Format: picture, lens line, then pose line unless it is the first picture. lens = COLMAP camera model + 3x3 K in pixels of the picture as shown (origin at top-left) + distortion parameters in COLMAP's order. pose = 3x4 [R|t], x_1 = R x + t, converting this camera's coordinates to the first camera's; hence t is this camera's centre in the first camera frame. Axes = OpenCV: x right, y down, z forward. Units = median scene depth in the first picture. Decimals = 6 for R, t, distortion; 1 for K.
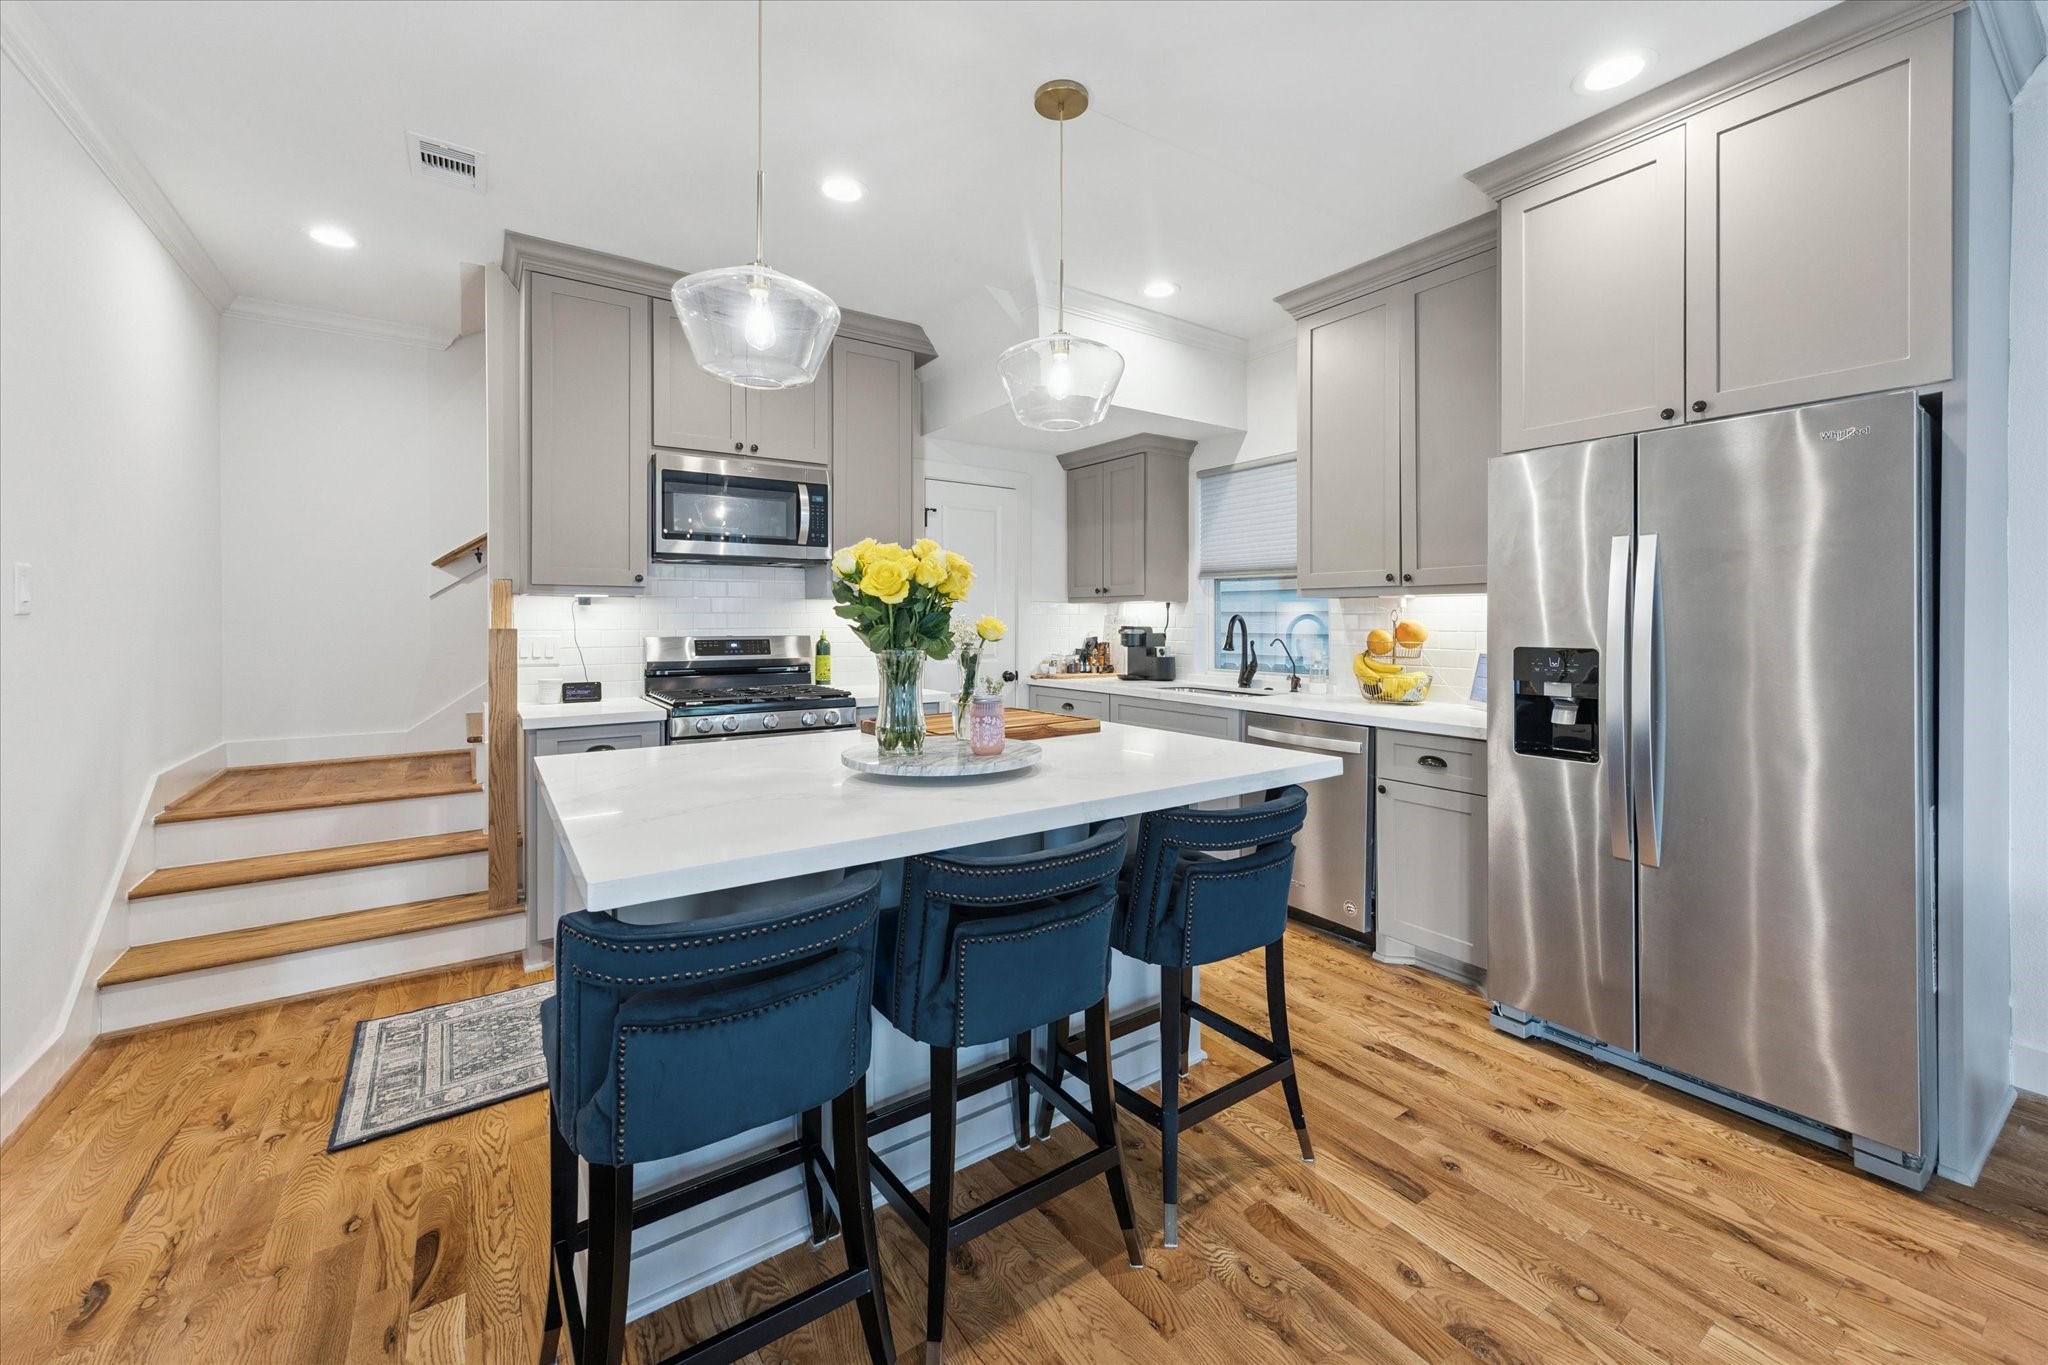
lens RADIAL K [[812.7, 0, 1022.5], [0, 812.7, 617.8], [0, 0, 1]] dist [0.005102, 0.000586]
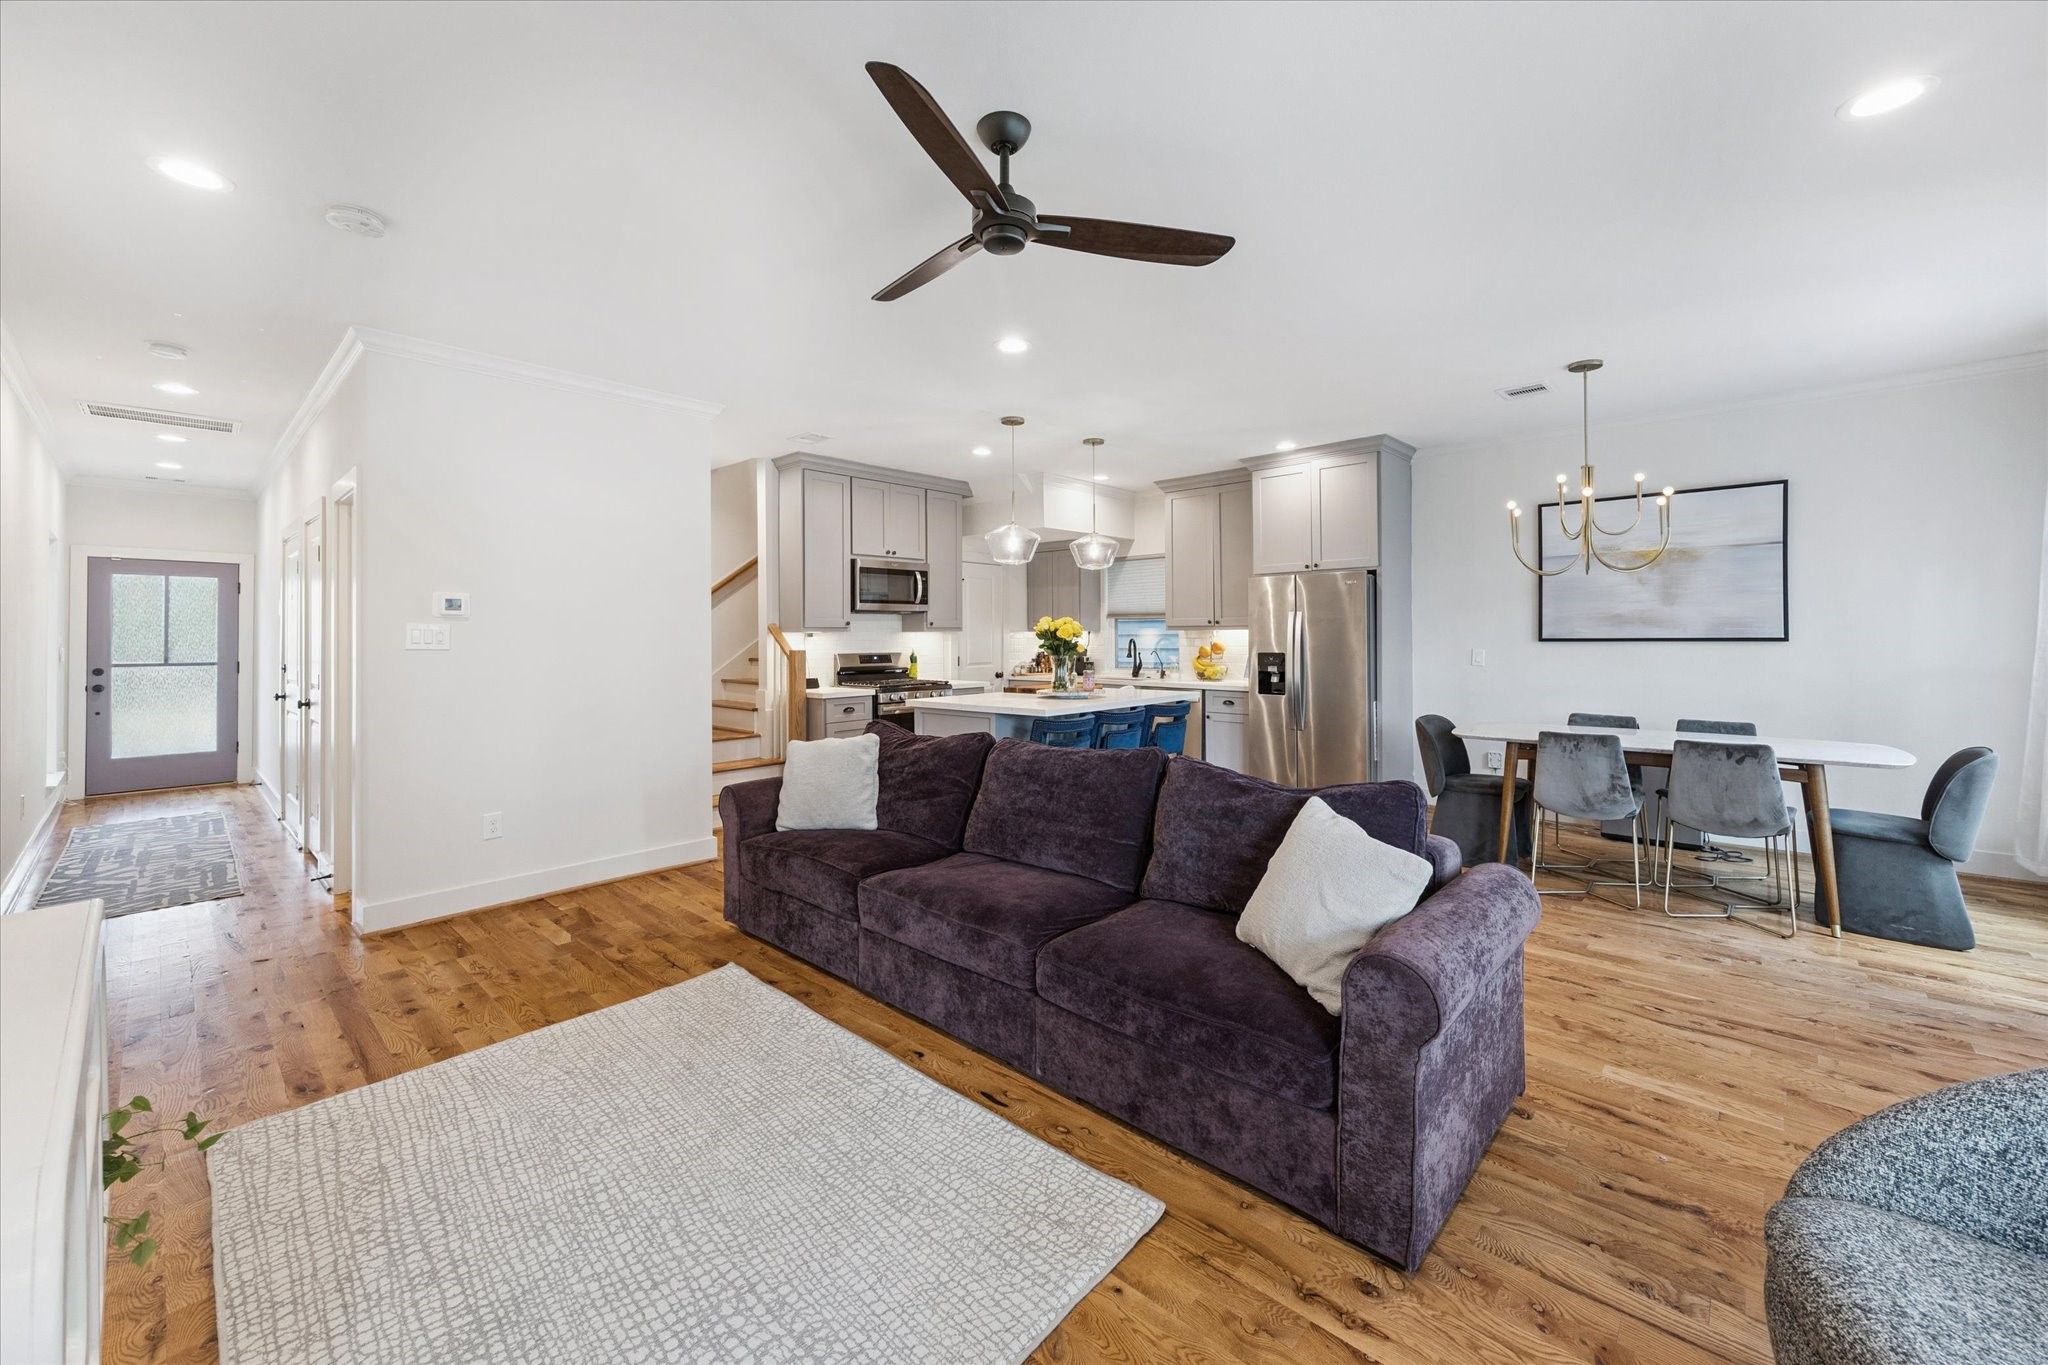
lens RADIAL K [[798.2, 0, 1026.1], [0, 798.2, 626.8], [0, 0, 1]] dist [0.001753, -0.000690]
pose [[0.975620, -0.004784, 0.219414, -0.470469], [0.006915, 0.999936, -0.008943, -0.019947], [-0.219357, 0.010242, 0.975591, -0.926449]]
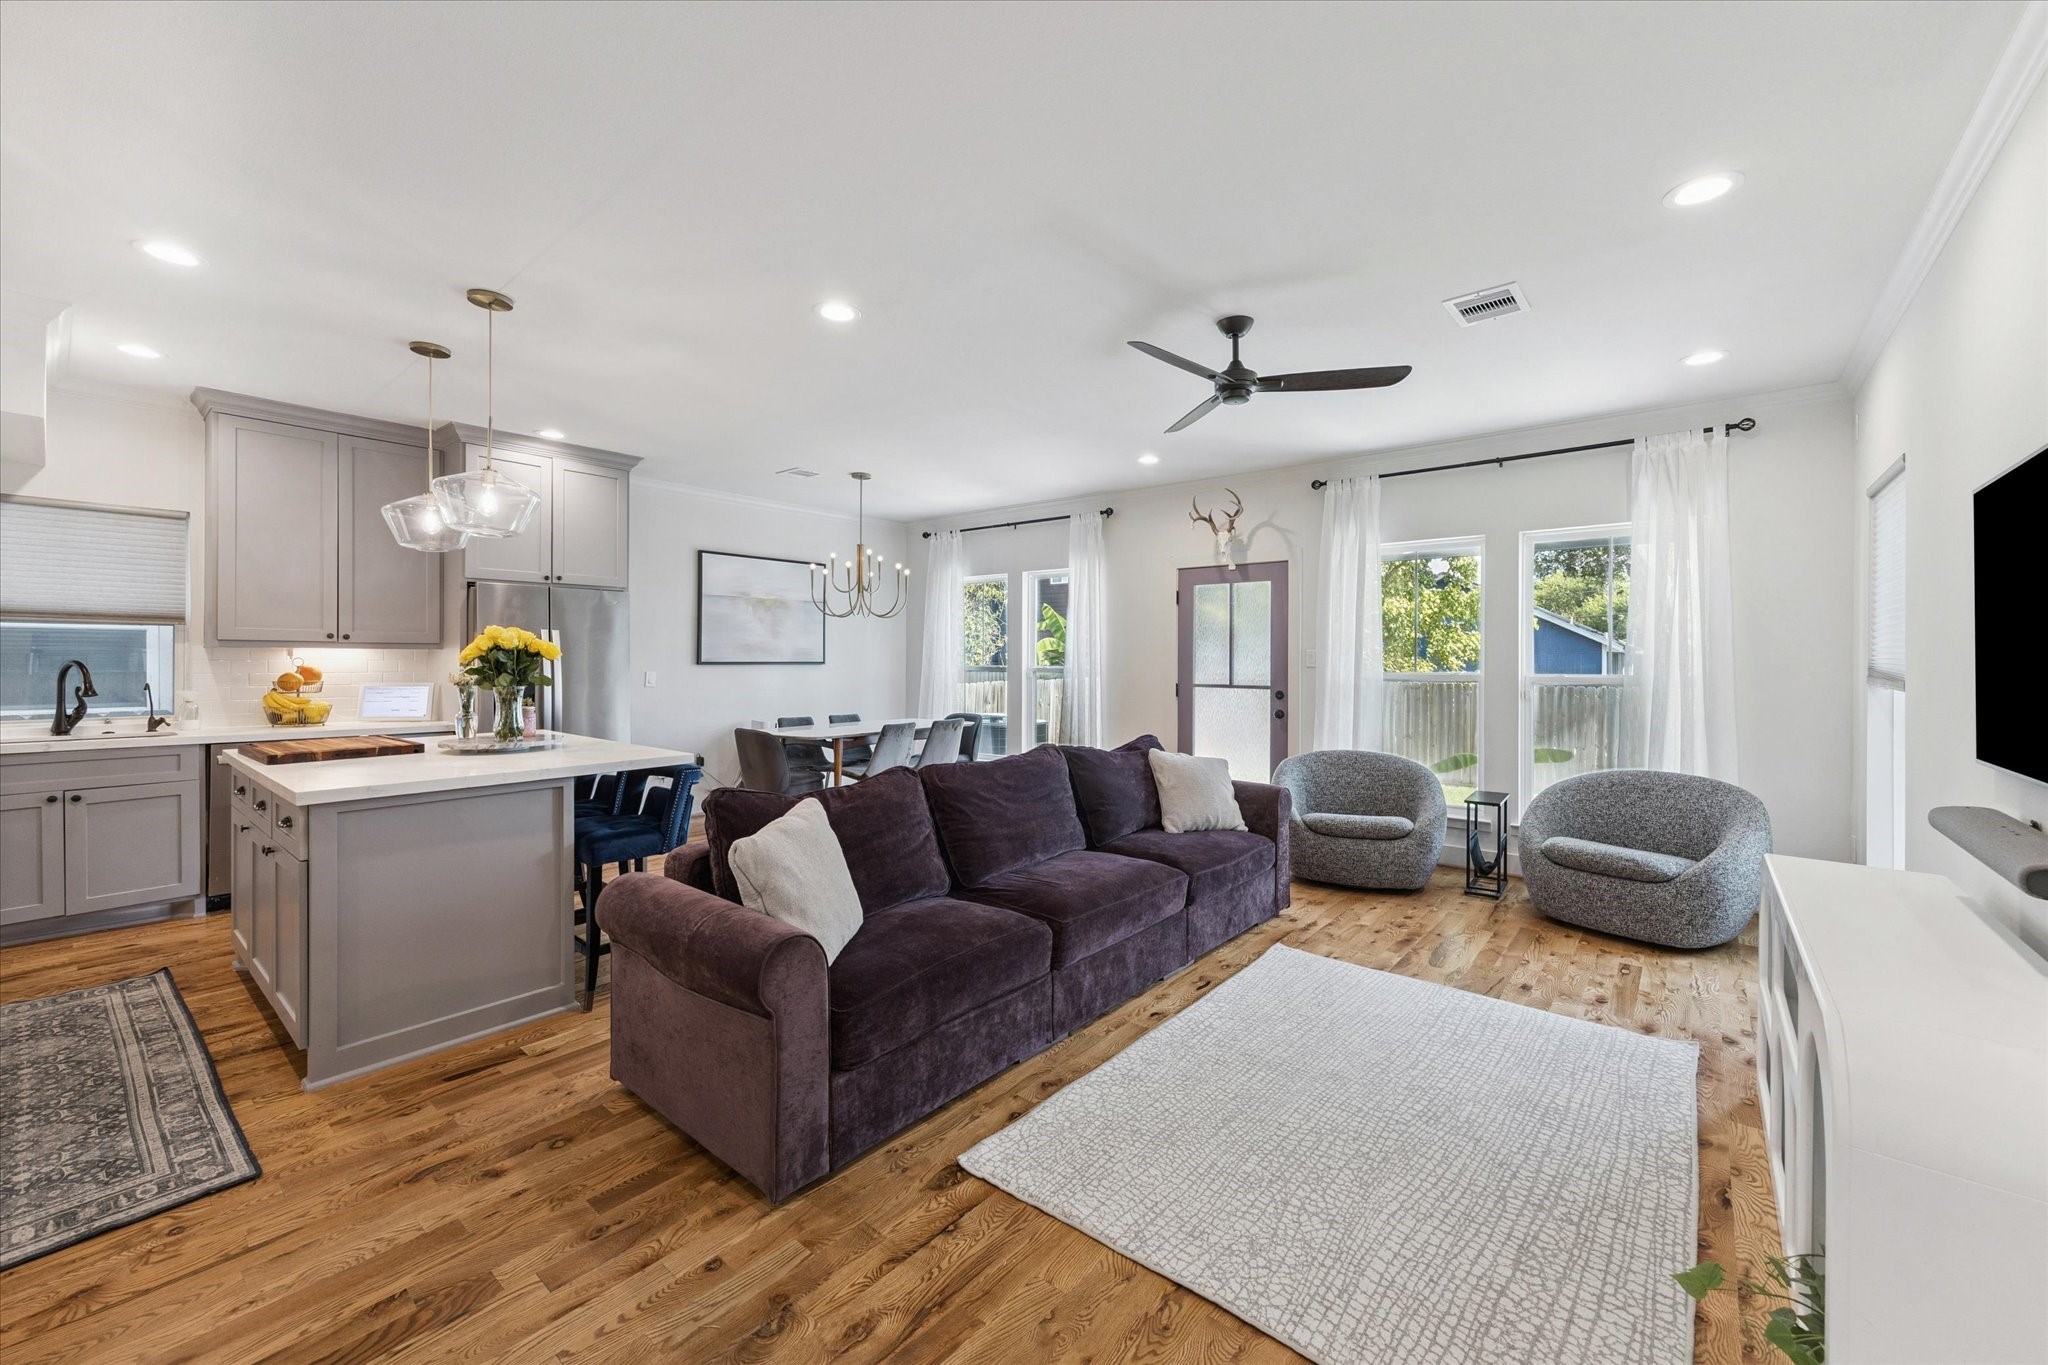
lens RADIAL K [[814.1, 0, 1022.7], [0, 814.1, 662.6], [0, 0, 1]] dist [0.002616, 0.000256]
pose [[-0.269756, -0.006816, 0.962905, -1.212123], [-0.008612, 0.999952, 0.004665, -0.017667], [-0.962890, -0.007034, -0.269802, 0.189129]]
